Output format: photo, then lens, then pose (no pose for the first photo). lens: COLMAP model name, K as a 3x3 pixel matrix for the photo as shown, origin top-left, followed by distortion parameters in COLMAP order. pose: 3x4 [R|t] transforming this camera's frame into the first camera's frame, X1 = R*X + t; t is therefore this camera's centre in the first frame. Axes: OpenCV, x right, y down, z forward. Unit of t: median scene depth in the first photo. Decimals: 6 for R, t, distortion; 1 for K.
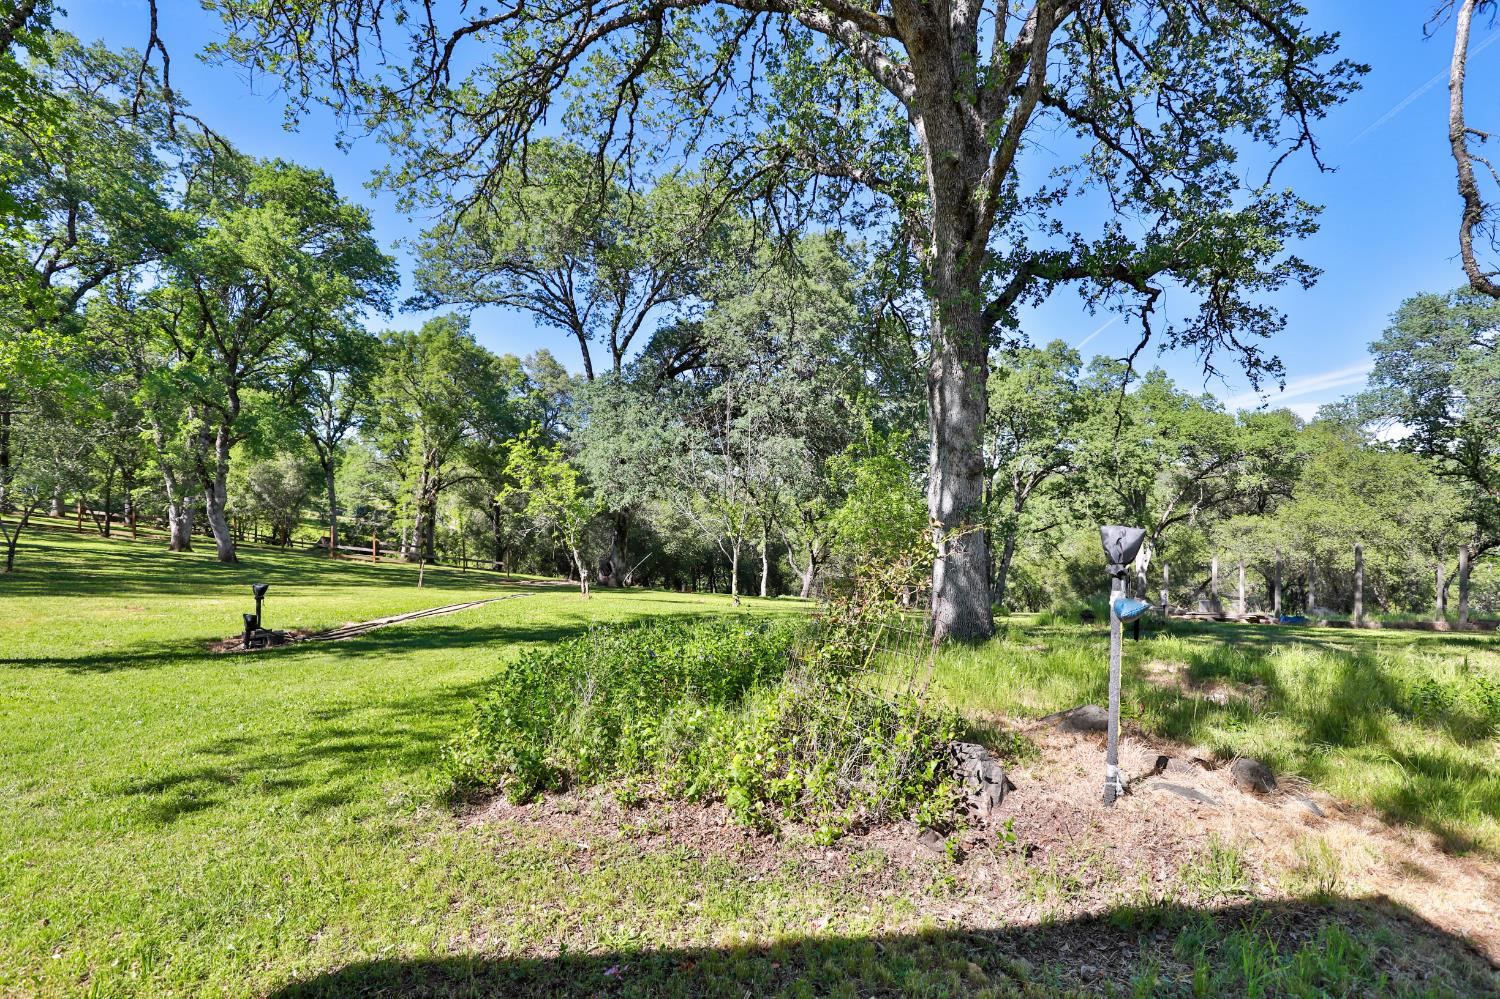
lens RADIAL K [[697.1, 0, 750.2], [0, 697.1, 499.5], [0, 0, 1]] dist [-0.004483, -0.000389]
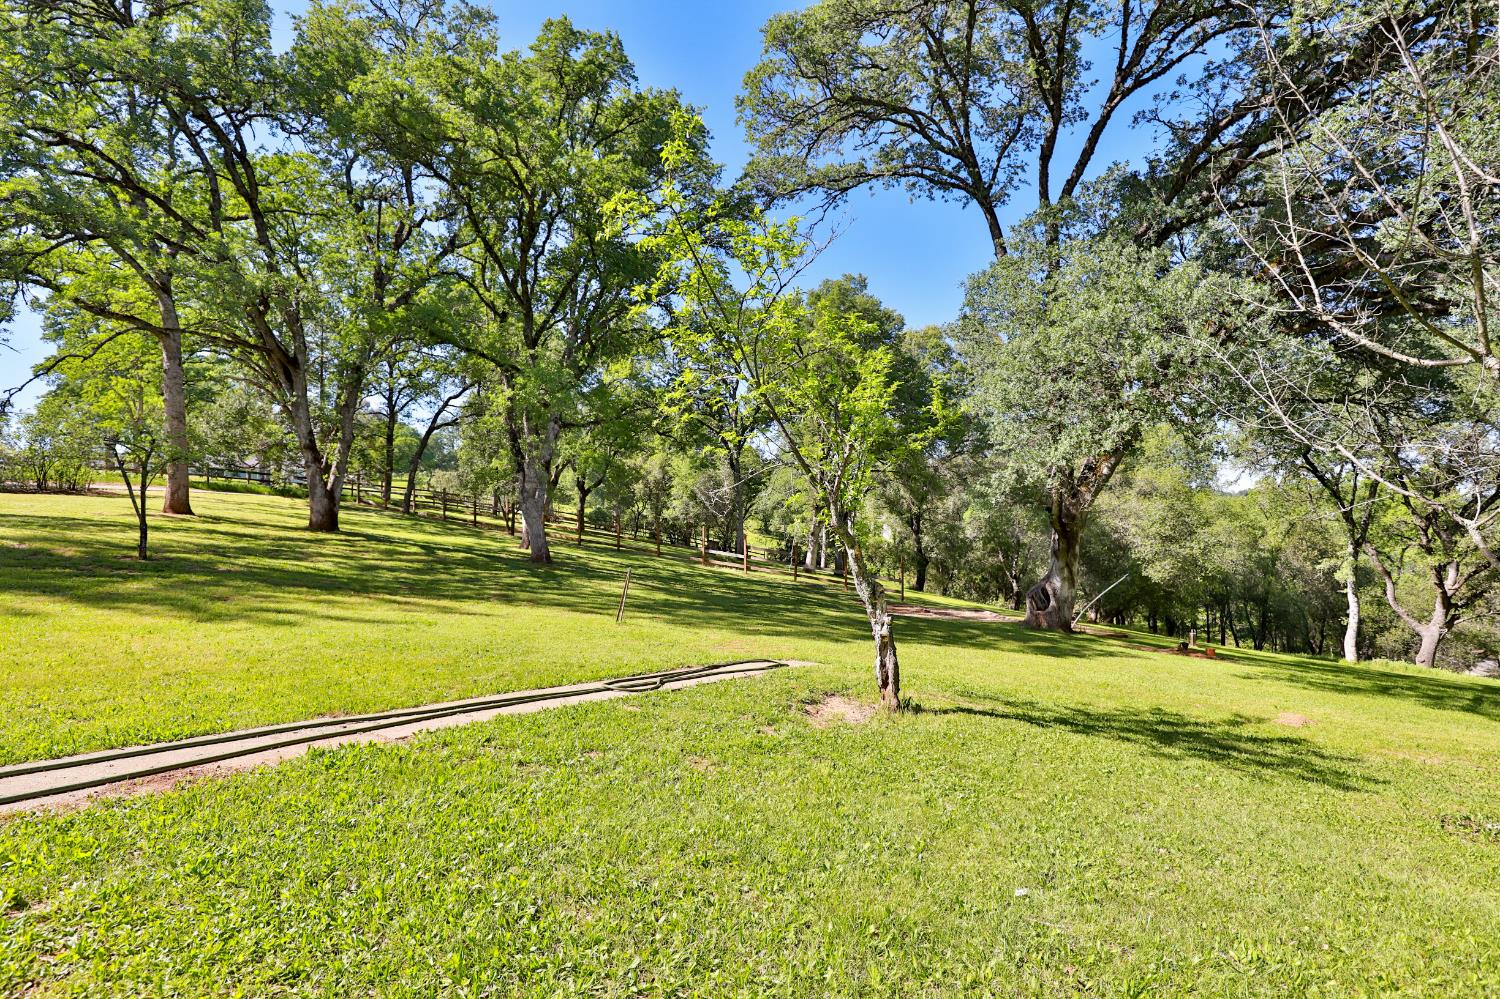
lens RADIAL K [[697.1, 0, 743.0], [0, 697.1, 512.1], [0, 0, 1]] dist [-0.004483, -0.000389]
pose [[0.795989, -0.013156, -0.605168, -0.047099], [0.006970, 0.999897, -0.012569, 0.032050], [0.605271, 0.005787, 0.795999, 0.365554]]
